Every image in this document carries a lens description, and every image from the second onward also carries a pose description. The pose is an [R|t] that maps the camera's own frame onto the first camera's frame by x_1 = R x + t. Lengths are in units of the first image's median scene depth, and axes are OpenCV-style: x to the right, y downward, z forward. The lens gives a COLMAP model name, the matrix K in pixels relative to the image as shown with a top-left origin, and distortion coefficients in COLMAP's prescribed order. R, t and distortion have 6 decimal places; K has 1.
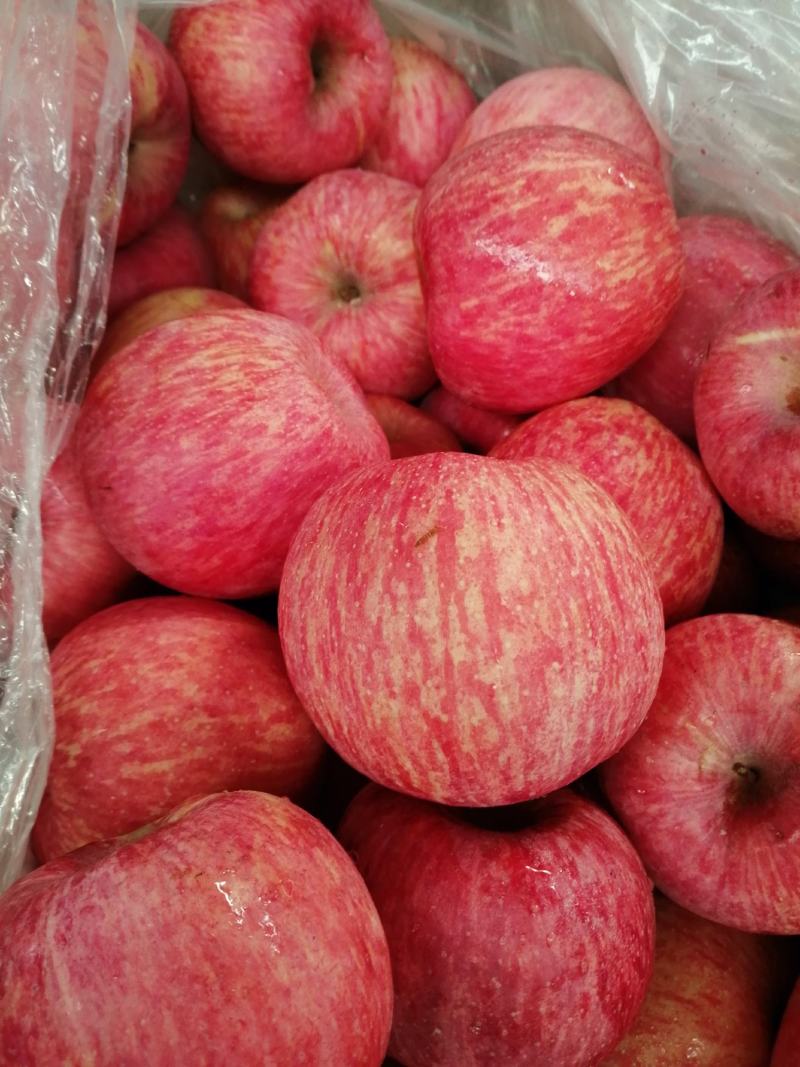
lens RADIAL K [[908.2, 0, 401.4], [0, 908.2, 540.5], [0, 0, 1]] dist [0.091368, -0.237453]
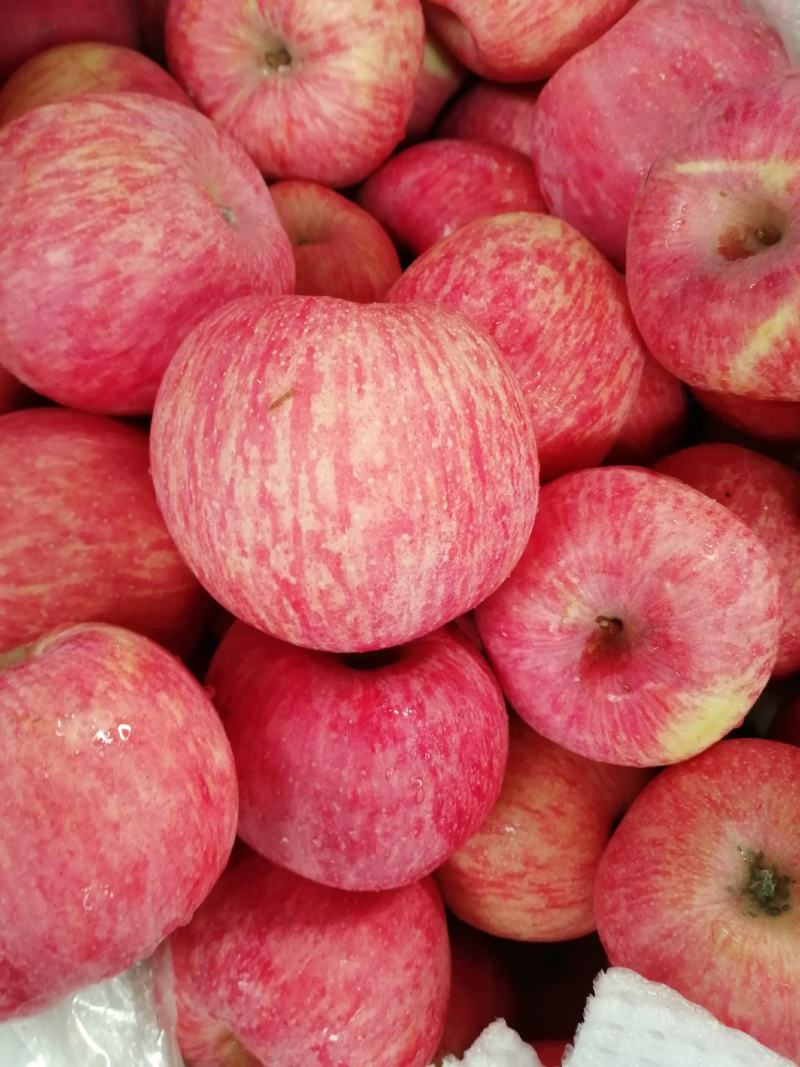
lens RADIAL K [[908.2, 0, 401.4], [0, 908.2, 540.5], [0, 0, 1]] dist [0.091368, -0.237453]
pose [[0.997895, 0.064539, 0.006330, 0.146313], [-0.063756, 0.958550, 0.277701, -0.126872], [0.011855, -0.277520, 0.960647, 0.032655]]
